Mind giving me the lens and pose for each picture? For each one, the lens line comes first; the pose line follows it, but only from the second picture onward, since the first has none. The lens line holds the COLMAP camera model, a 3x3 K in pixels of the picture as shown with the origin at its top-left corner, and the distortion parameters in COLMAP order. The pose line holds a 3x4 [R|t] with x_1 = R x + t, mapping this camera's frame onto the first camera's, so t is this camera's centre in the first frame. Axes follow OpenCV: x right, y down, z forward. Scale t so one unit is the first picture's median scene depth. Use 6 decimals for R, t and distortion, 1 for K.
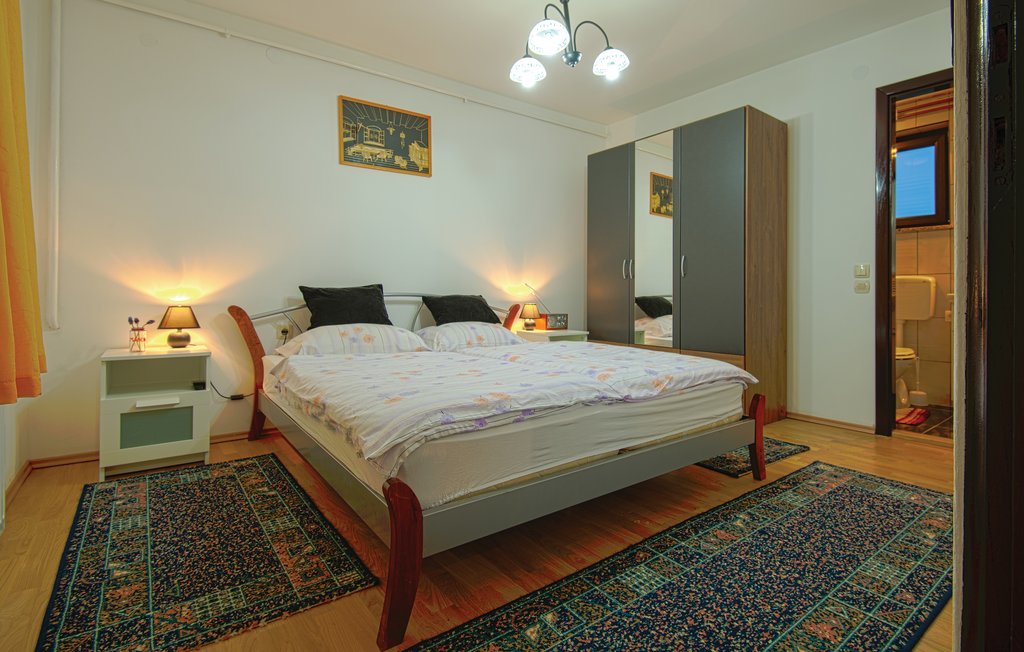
lens RADIAL K [[488.5, 0, 501.9], [0, 488.5, 304.5], [0, 0, 1]] dist [0.005302, -0.002418]
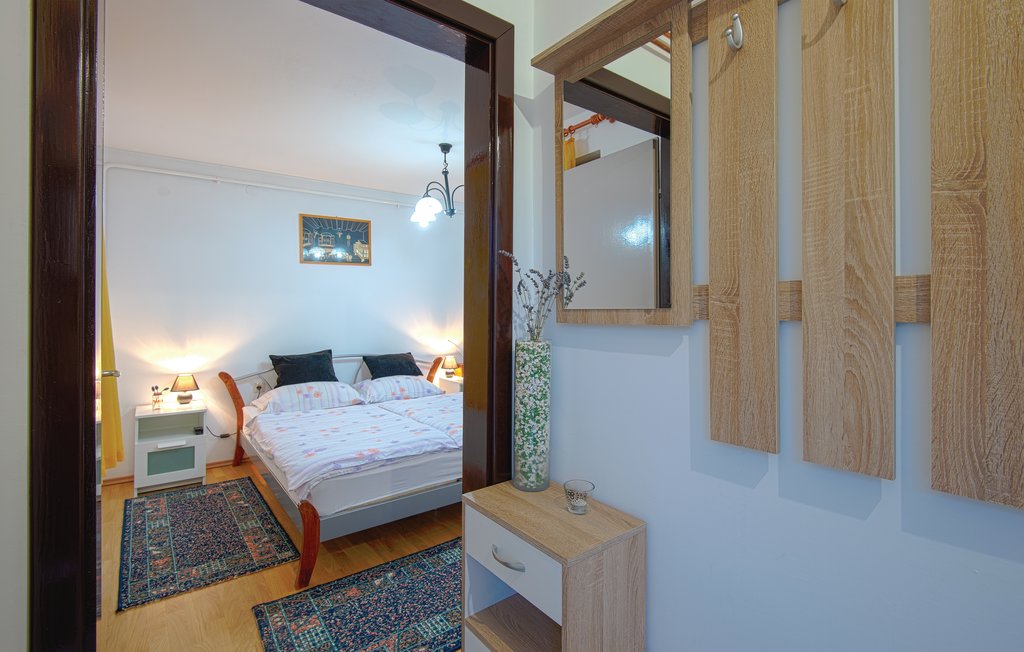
lens RADIAL K [[488.5, 0, 496.0], [0, 488.5, 305.0], [0, 0, 1]] dist [0.005302, -0.002418]
pose [[0.999997, 0.000431, 0.002419, 0.281073], [-0.000425, 0.999997, -0.002601, -0.216099], [-0.002420, 0.002600, 0.999994, -0.490686]]
